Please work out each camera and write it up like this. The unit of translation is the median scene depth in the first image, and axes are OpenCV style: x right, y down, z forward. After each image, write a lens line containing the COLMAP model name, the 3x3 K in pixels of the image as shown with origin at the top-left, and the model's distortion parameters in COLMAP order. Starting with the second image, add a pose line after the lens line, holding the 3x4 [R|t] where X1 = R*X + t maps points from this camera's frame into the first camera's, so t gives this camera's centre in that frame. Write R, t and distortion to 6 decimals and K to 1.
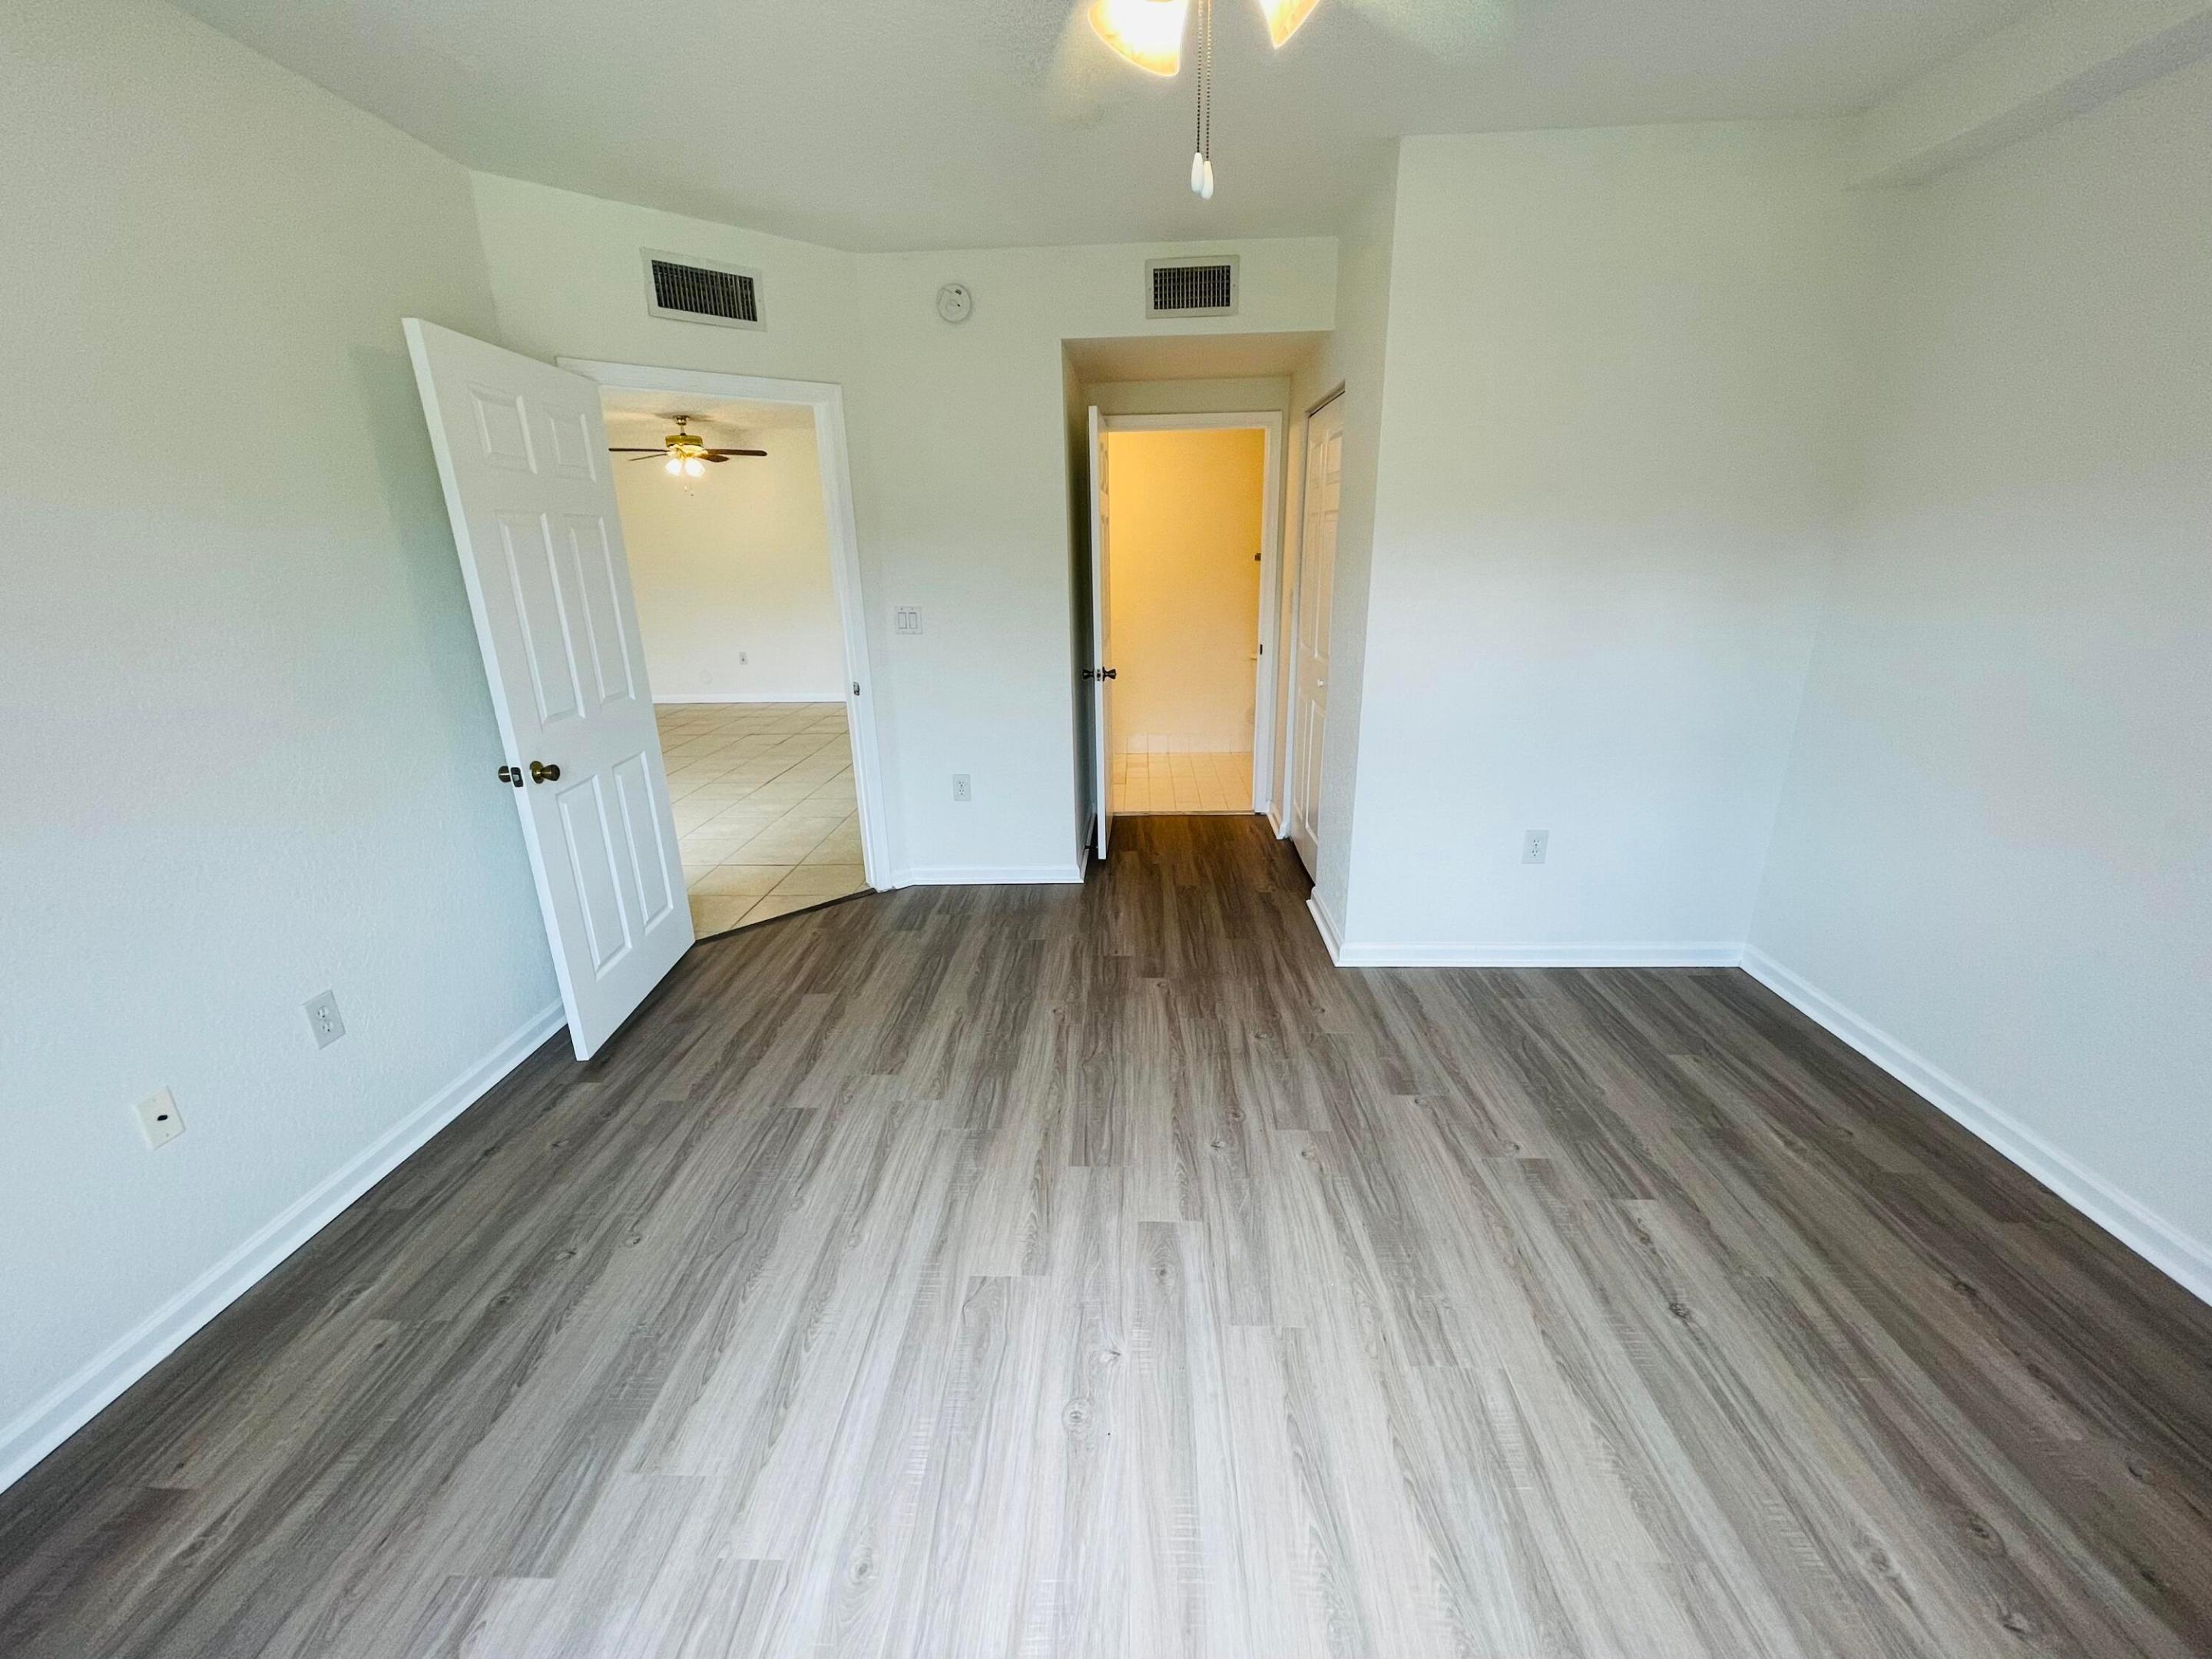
lens RADIAL K [[892.9, 0, 1099.0], [0, 892.9, 830.3], [0, 0, 1]] dist [-0.003540, 0.001357]
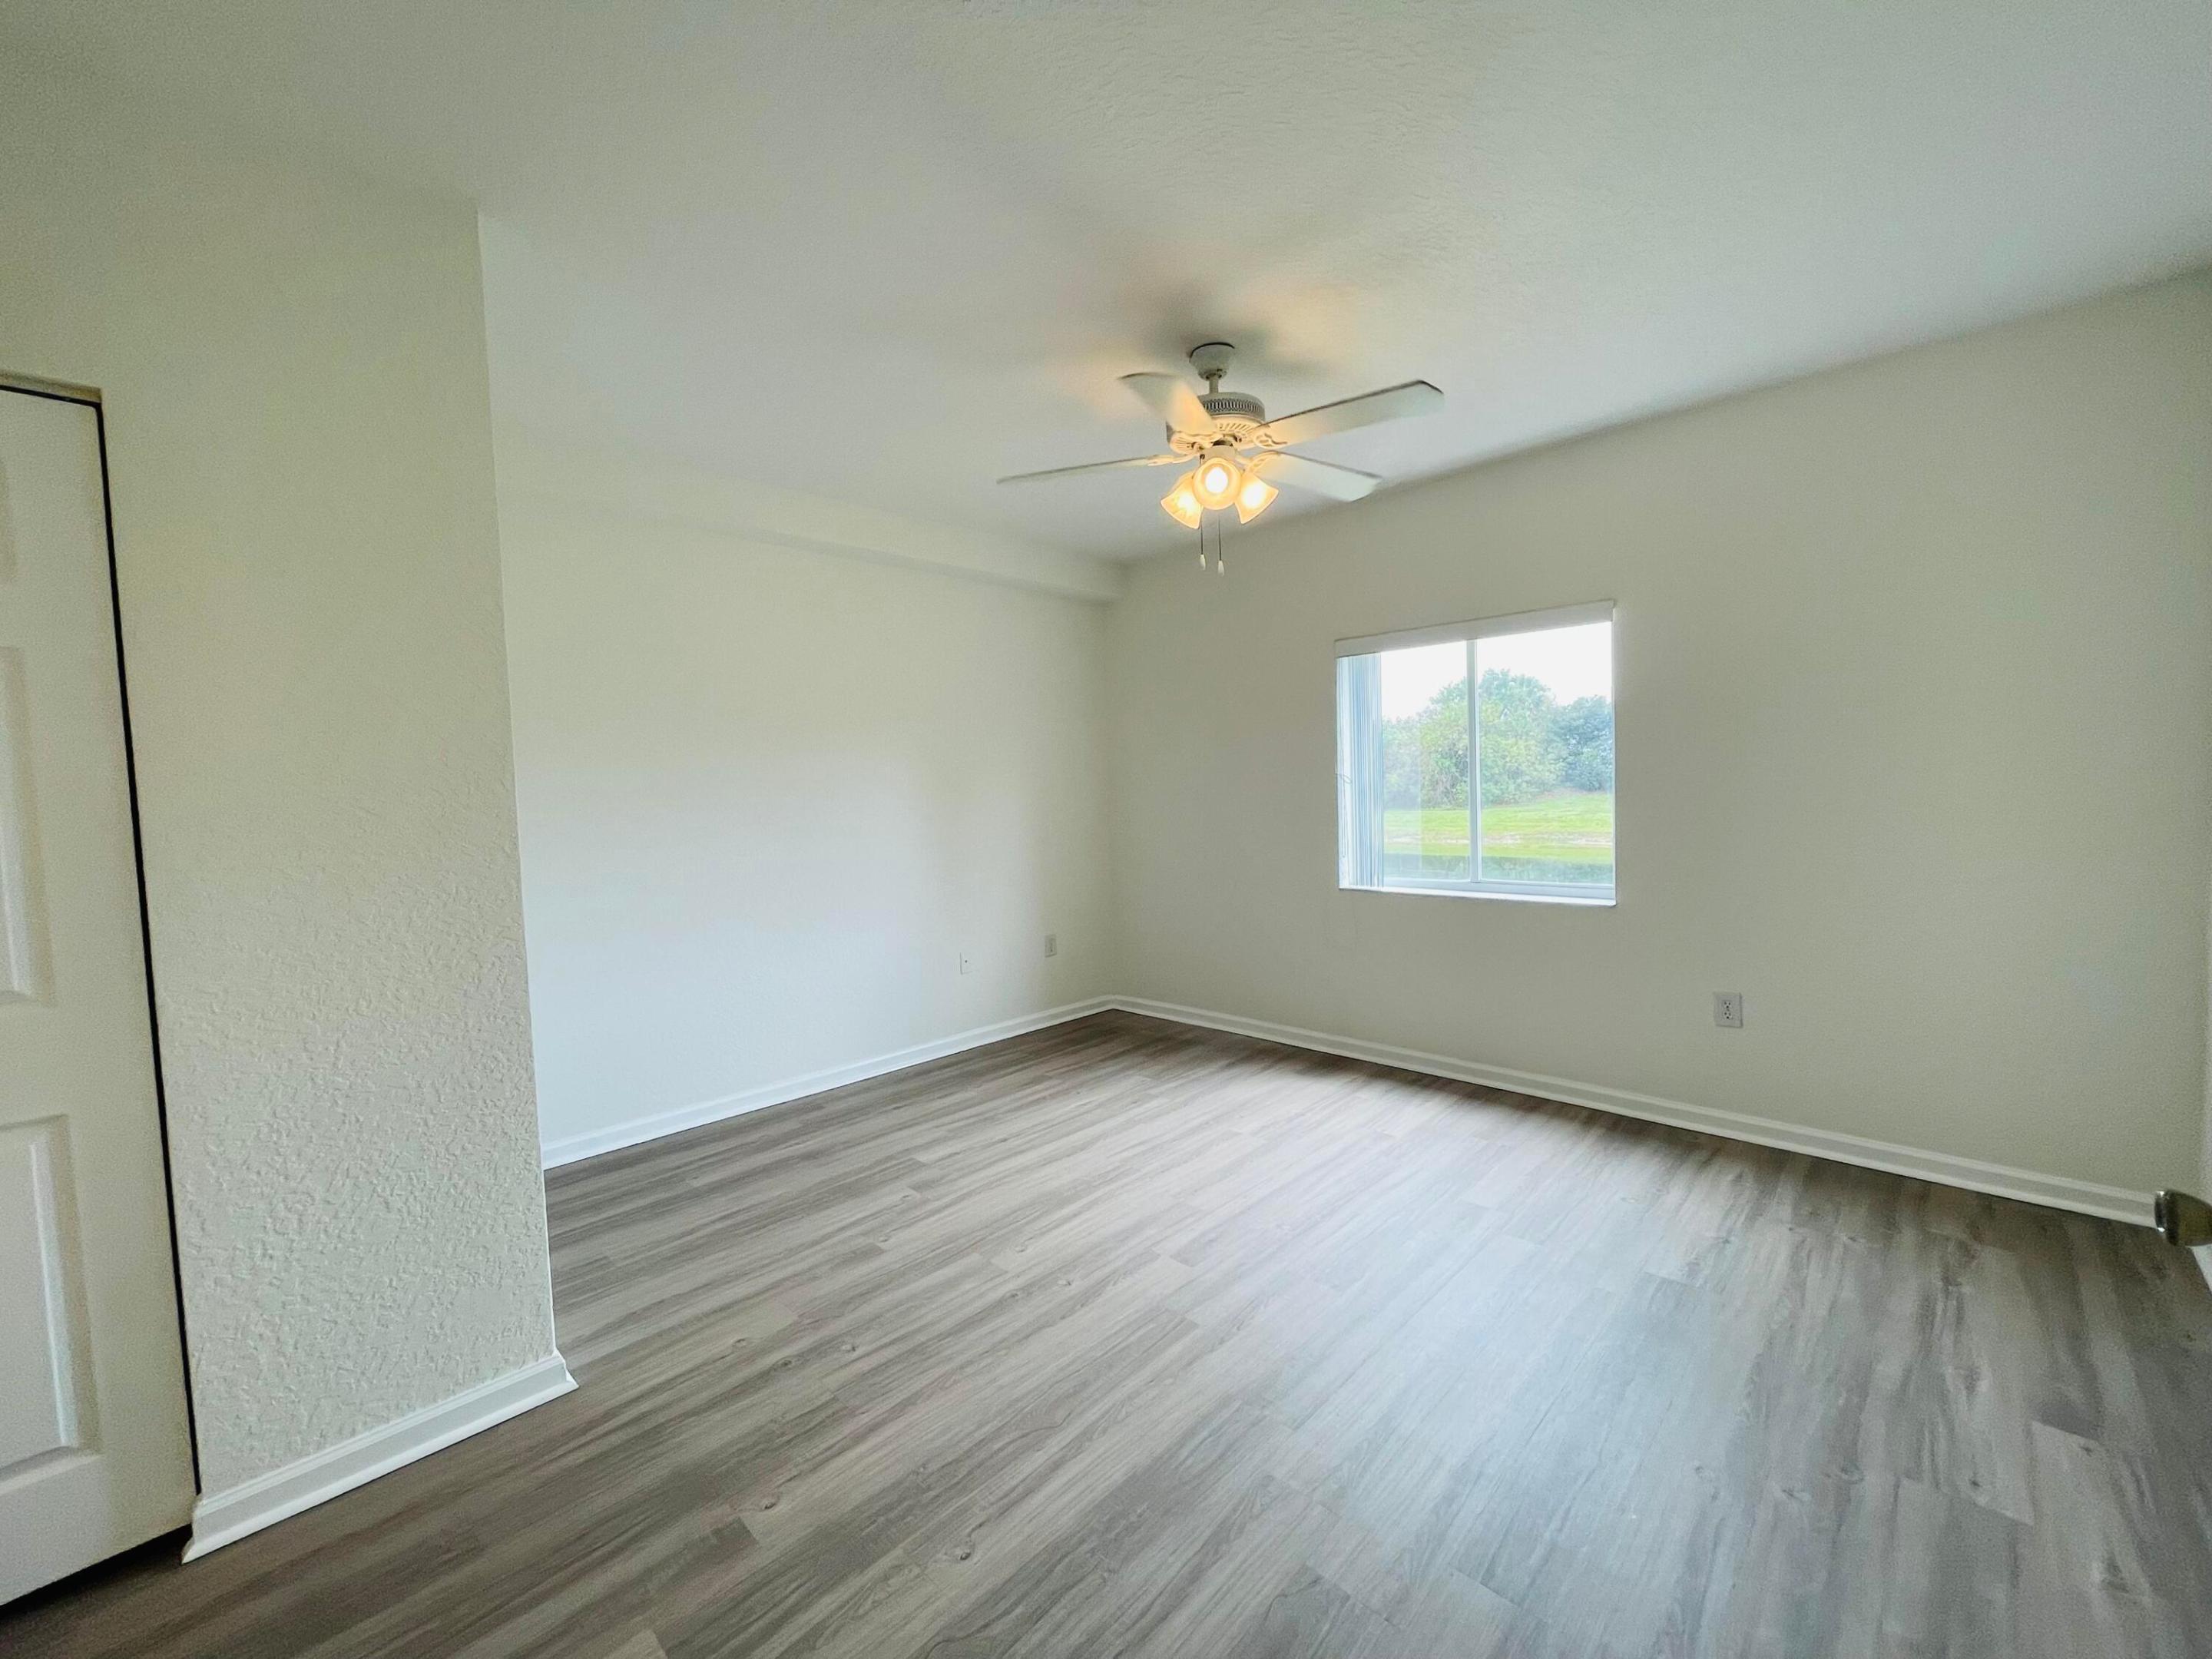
lens RADIAL K [[892.9, 0, 1099.0], [0, 892.9, 830.3], [0, 0, 1]] dist [-0.003540, 0.001357]
pose [[-0.739853, 0.012428, 0.672653, -0.559896], [0.252386, 0.931935, 0.260381, -0.367938], [-0.623633, 0.362412, -0.692632, 1.422947]]
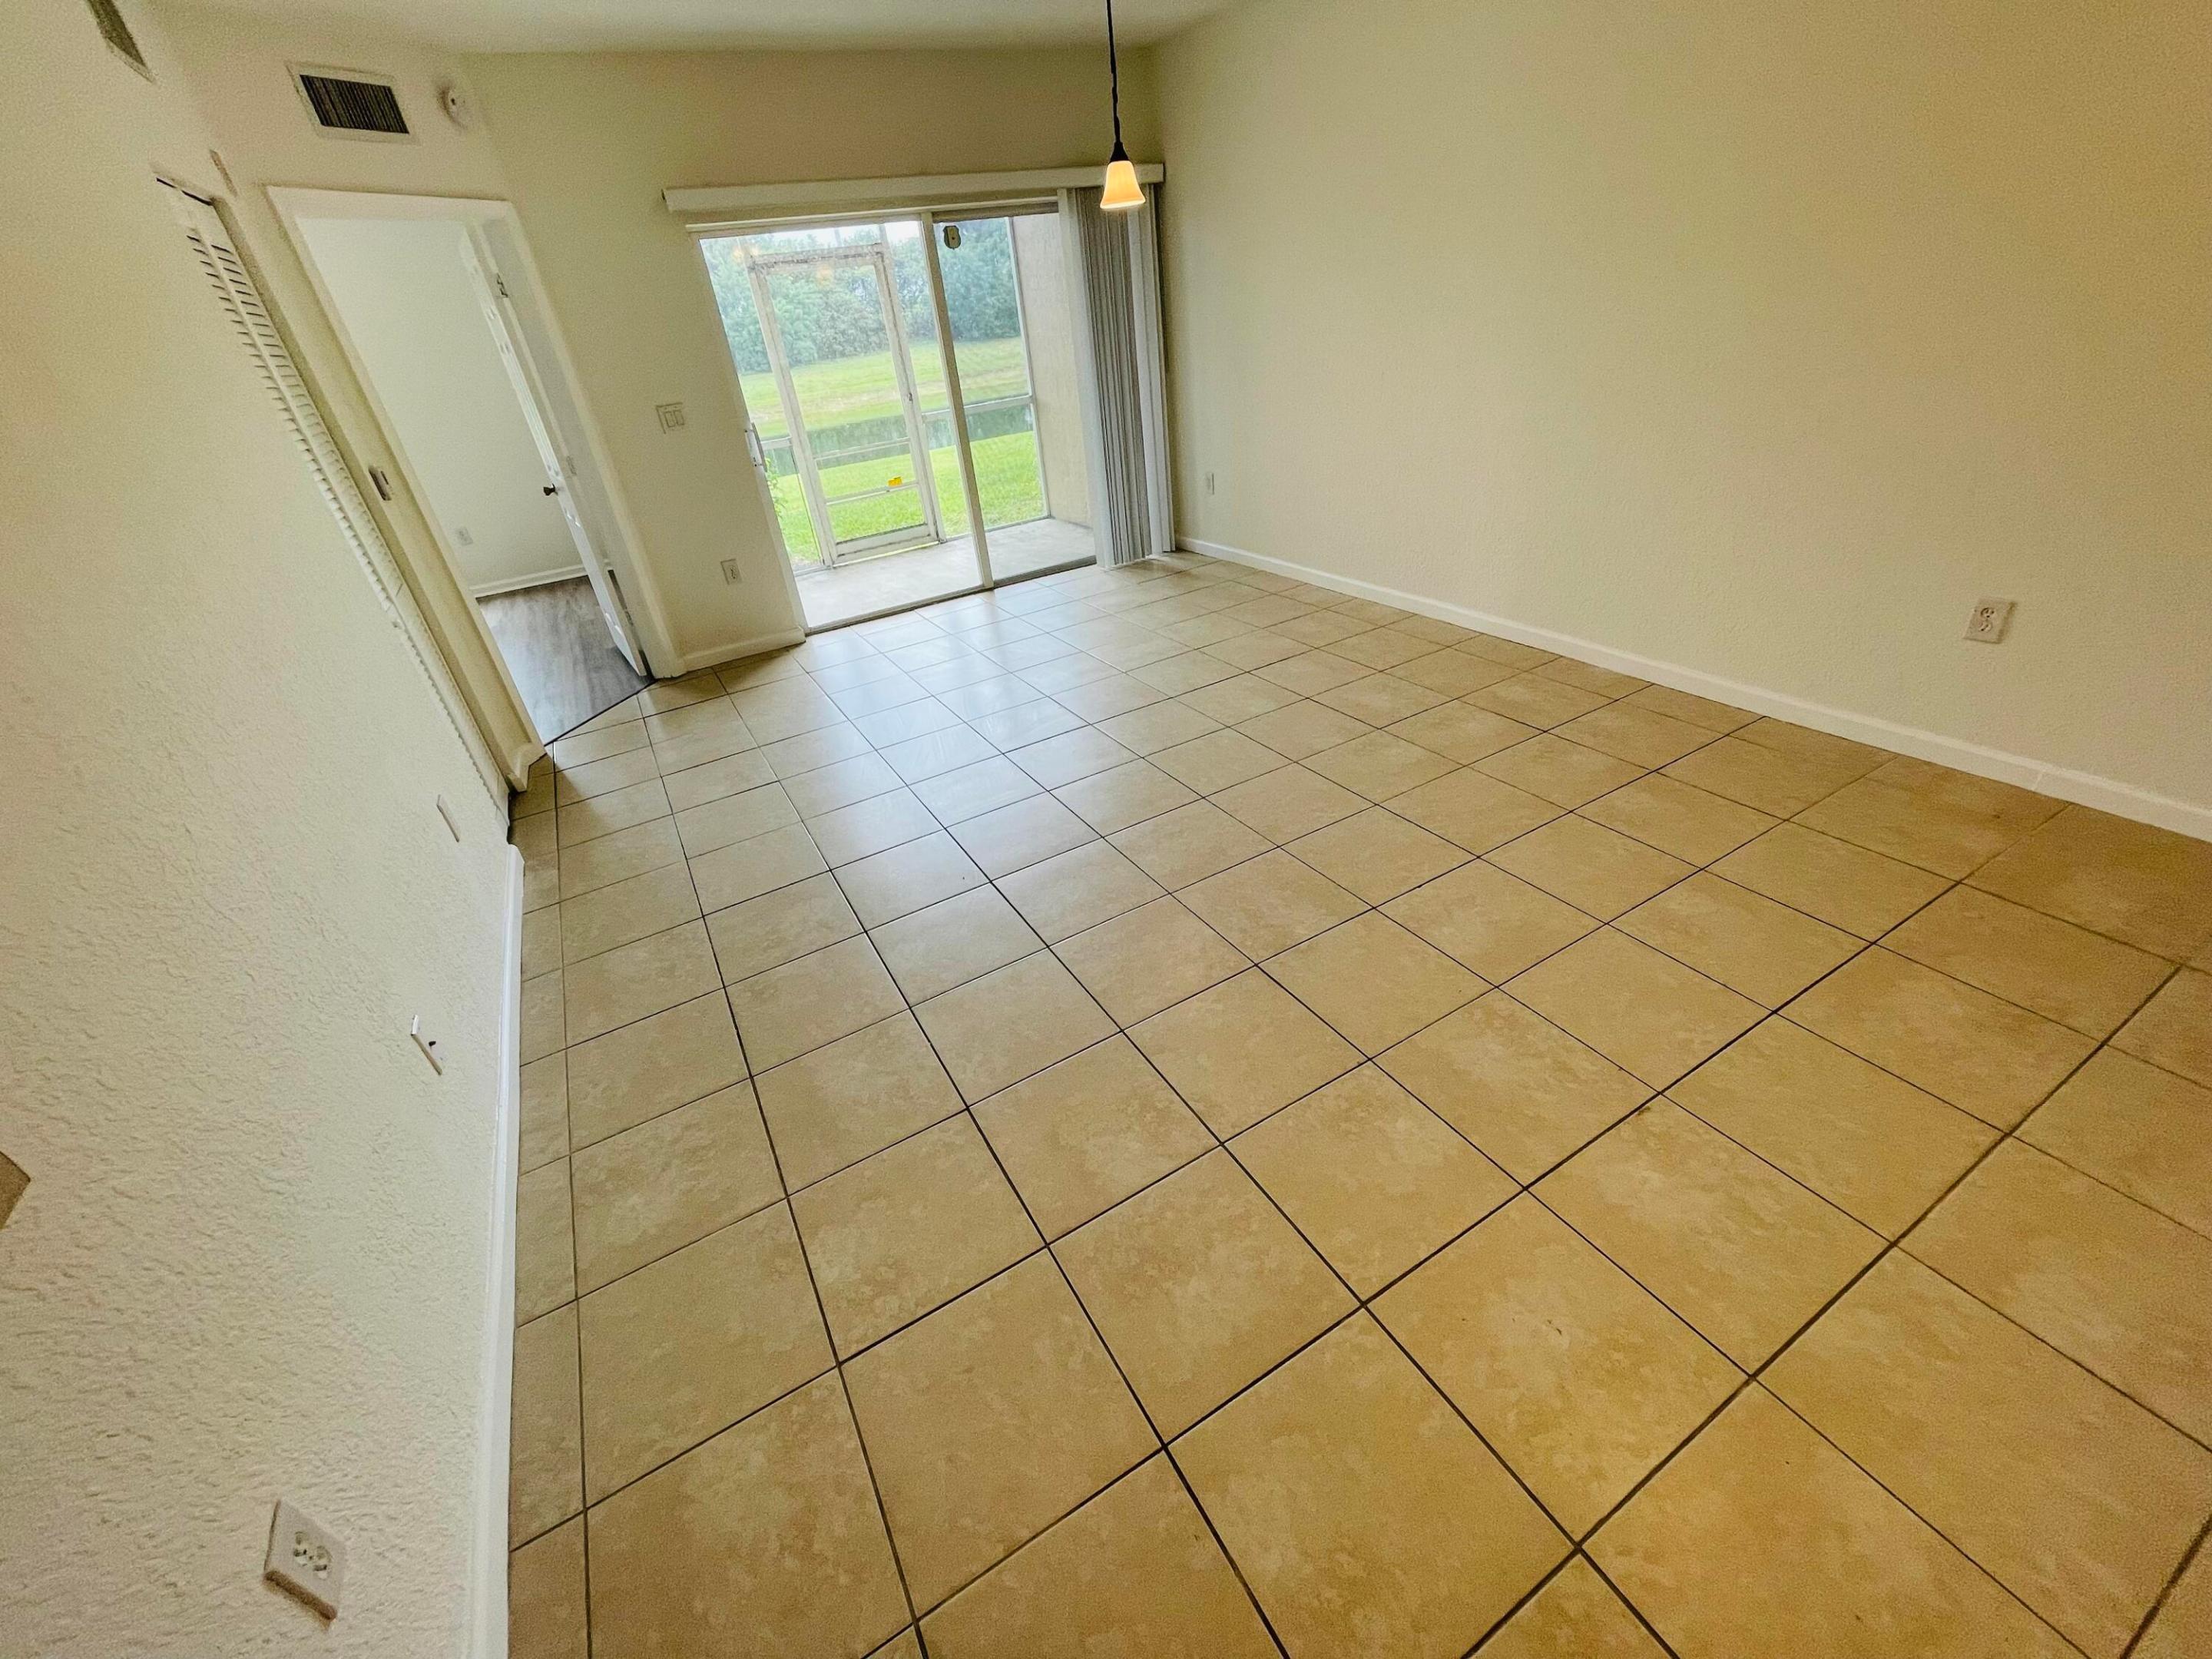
lens RADIAL K [[892.9, 0, 1099.0], [0, 892.9, 830.3], [0, 0, 1]] dist [-0.003540, 0.001357]
pose [[-0.843576, 0.367983, -0.391111, -0.611871], [-0.040620, 0.682502, 0.729754, -1.027154], [0.535471, 0.631490, -0.560795, 3.233429]]
